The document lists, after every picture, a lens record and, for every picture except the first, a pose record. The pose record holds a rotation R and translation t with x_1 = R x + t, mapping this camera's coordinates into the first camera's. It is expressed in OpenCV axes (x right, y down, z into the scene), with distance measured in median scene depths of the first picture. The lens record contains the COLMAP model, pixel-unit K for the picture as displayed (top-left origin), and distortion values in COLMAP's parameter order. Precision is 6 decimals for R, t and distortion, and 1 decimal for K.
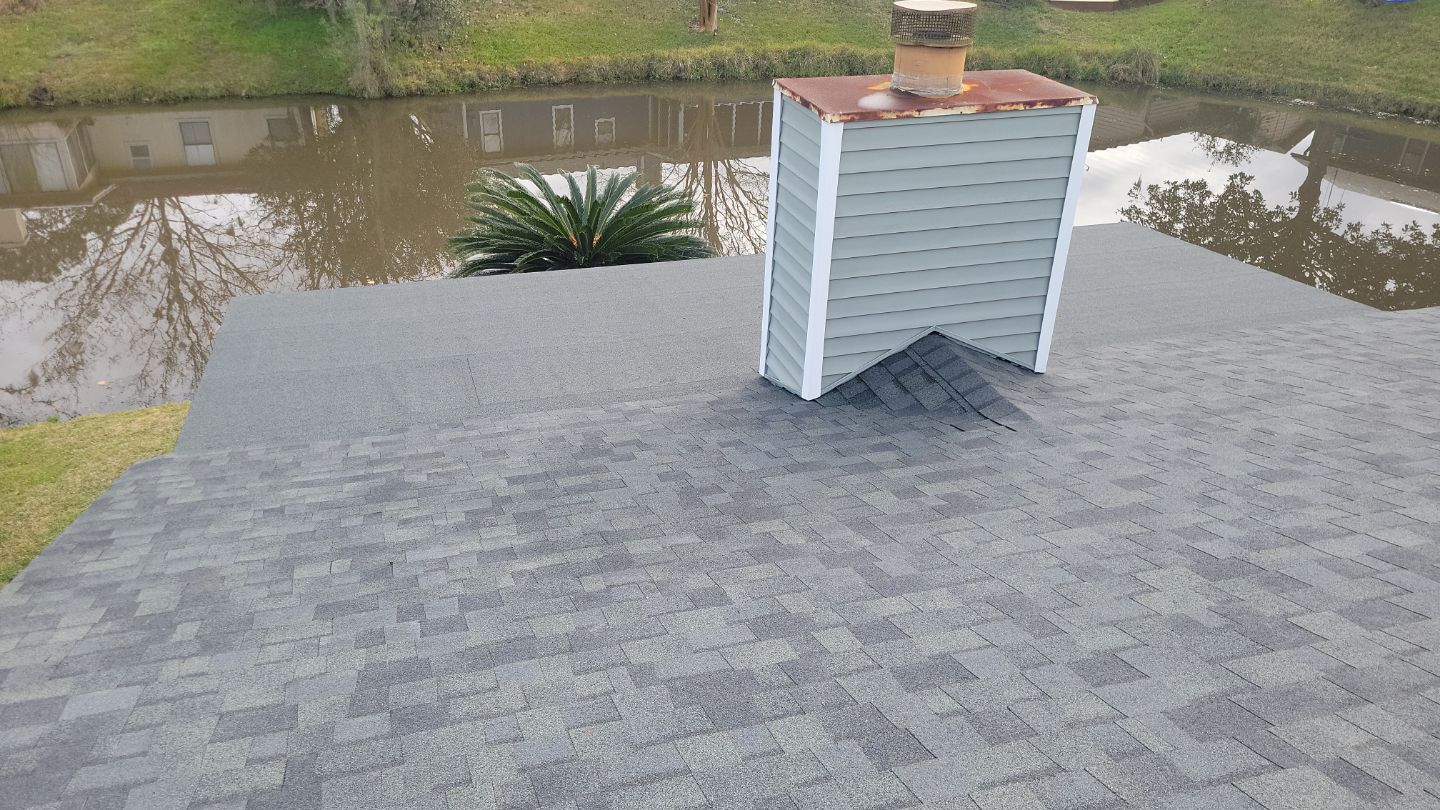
lens RADIAL K [[1062.6, 0, 708.0], [0, 1062.6, 396.2], [0, 0, 1]] dist [0.044568, -0.010617]
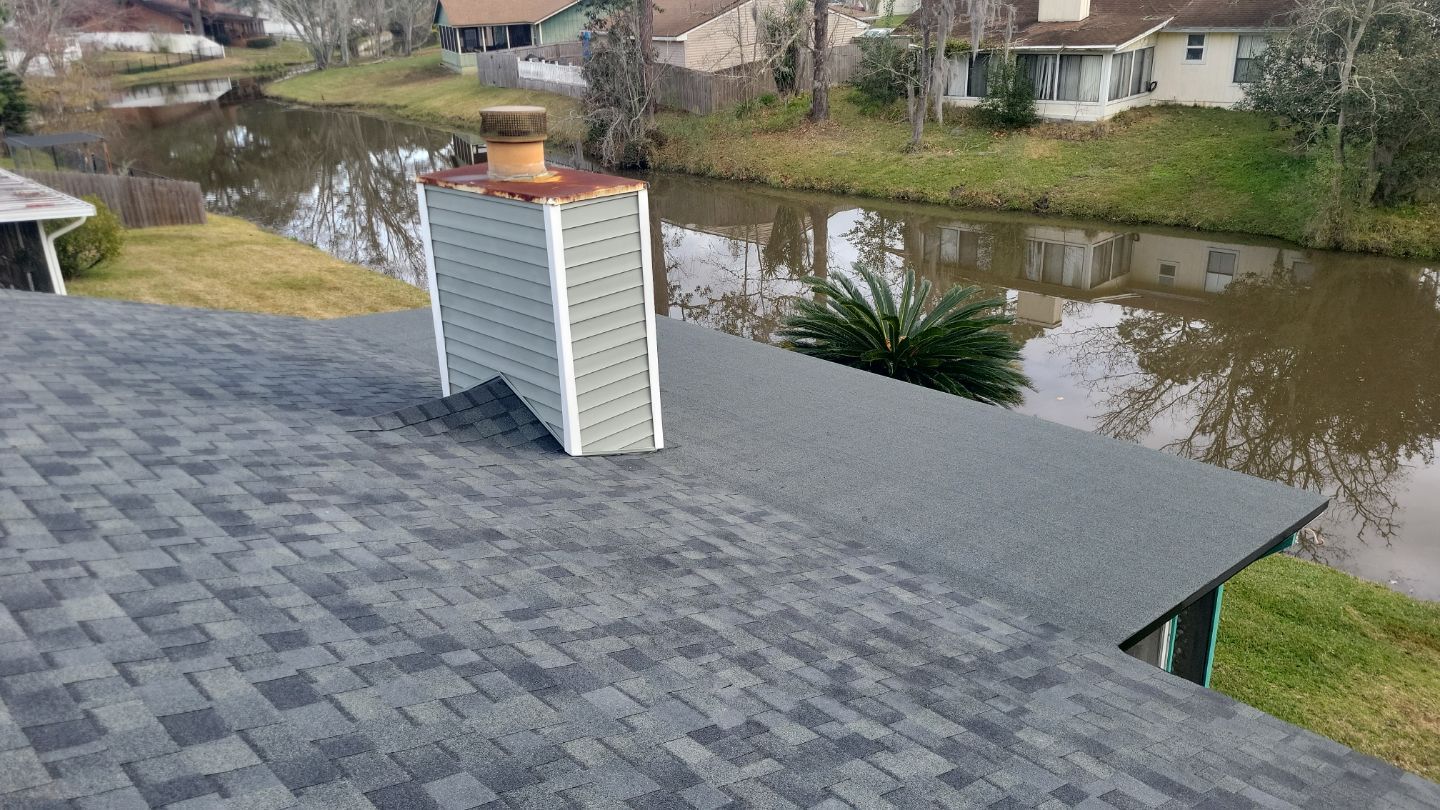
lens RADIAL K [[1062.6, 0, 708.0], [0, 1062.6, 396.2], [0, 0, 1]] dist [0.044568, -0.010617]
pose [[0.466308, 0.278474, -0.839648, 1.294973], [-0.379385, 0.920394, 0.094559, -0.235960], [0.799140, 0.274456, 0.534836, 0.550554]]
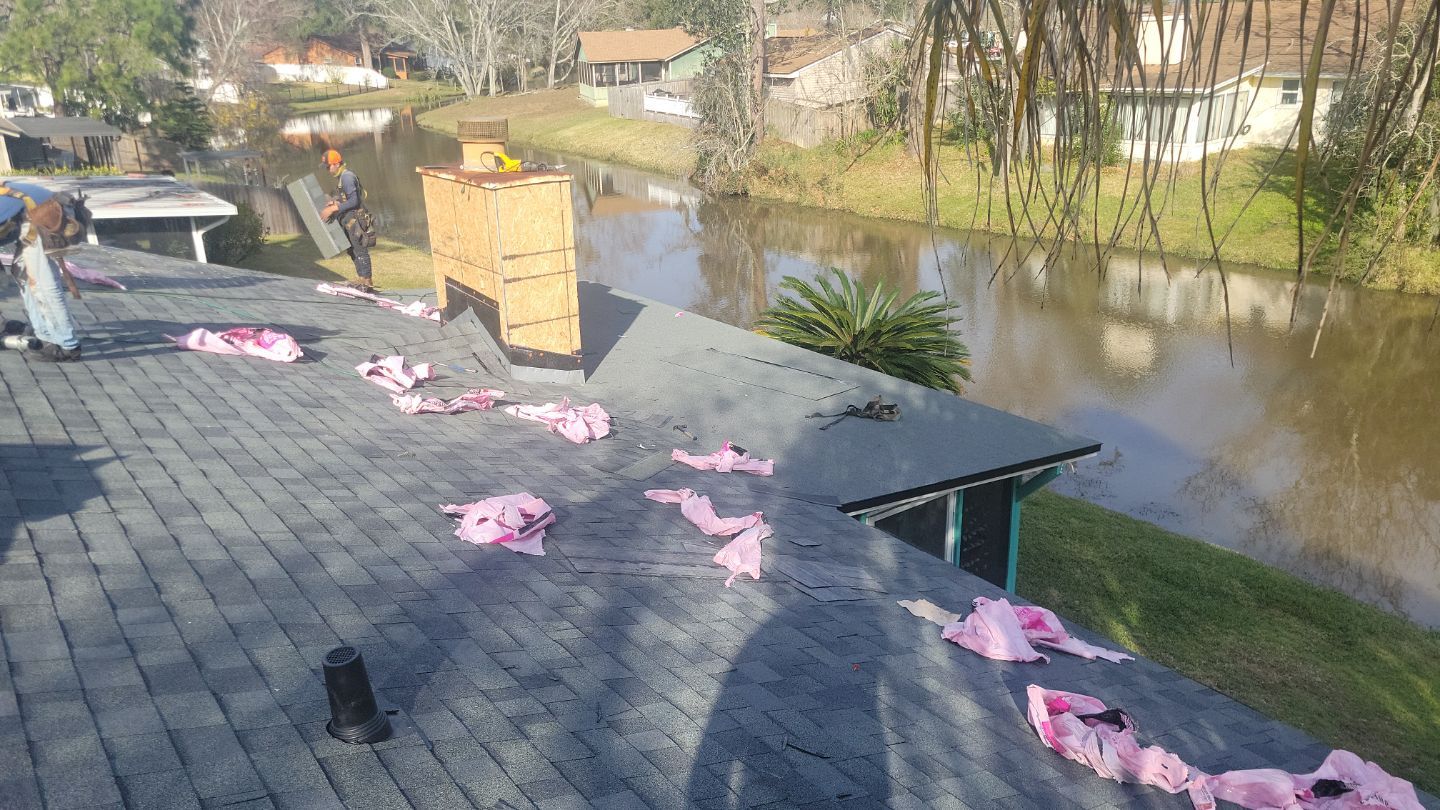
lens RADIAL K [[1062.6, 0, 708.0], [0, 1062.6, 396.2], [0, 0, 1]] dist [0.044568, -0.010617]
pose [[0.347465, 0.272527, -0.897216, 1.702076], [-0.418098, 0.901483, 0.111907, -0.268247], [0.839322, 0.336241, 0.427177, 0.660176]]
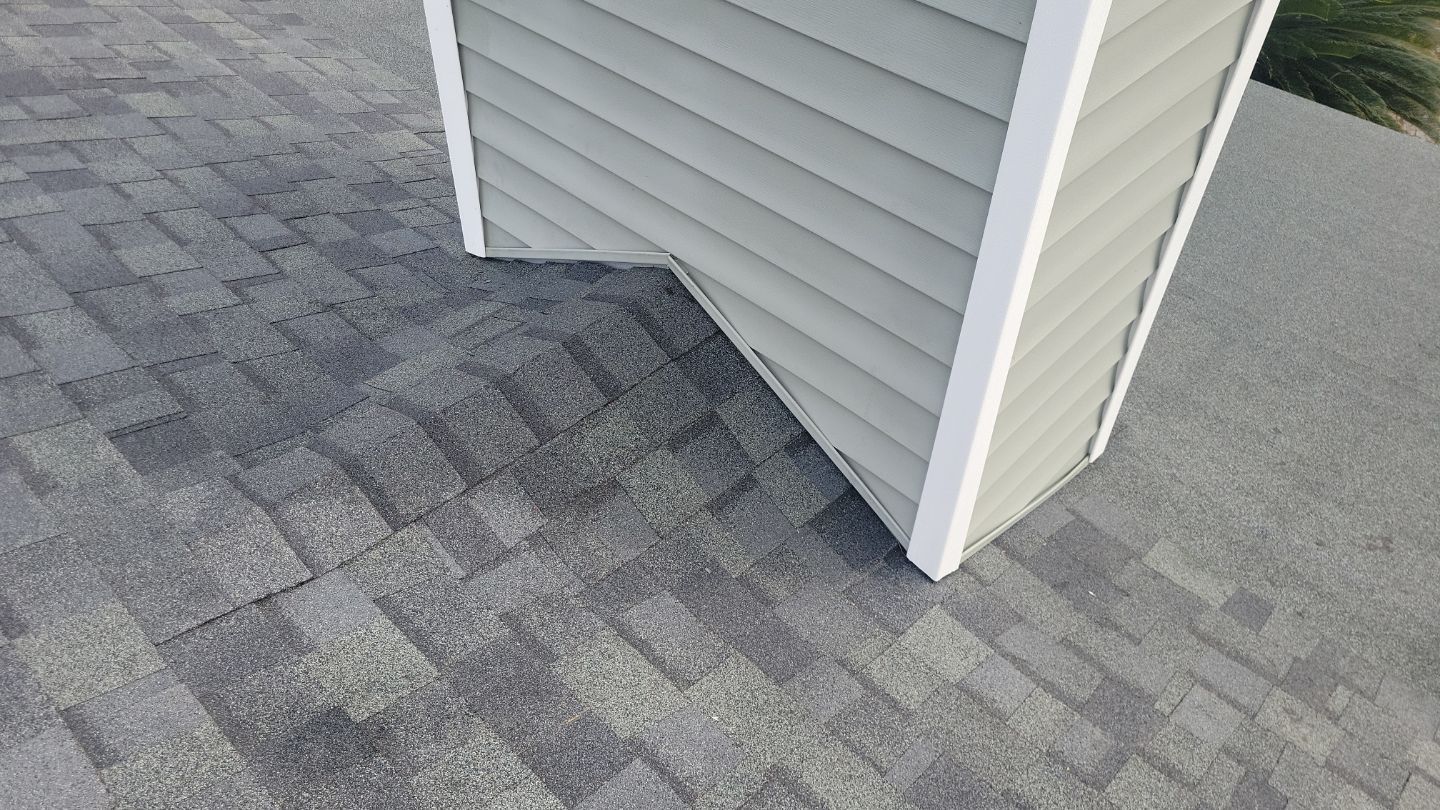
lens RADIAL K [[1086.5, 0, 724.1], [0, 1086.5, 404.3], [0, 0, 1]] dist [0.047302, -0.038530]
pose [[0.499173, 0.594581, -0.630317, 0.482060], [-0.426847, 0.801775, 0.418281, -0.187050], [0.754075, 0.060254, 0.654019, 0.756327]]
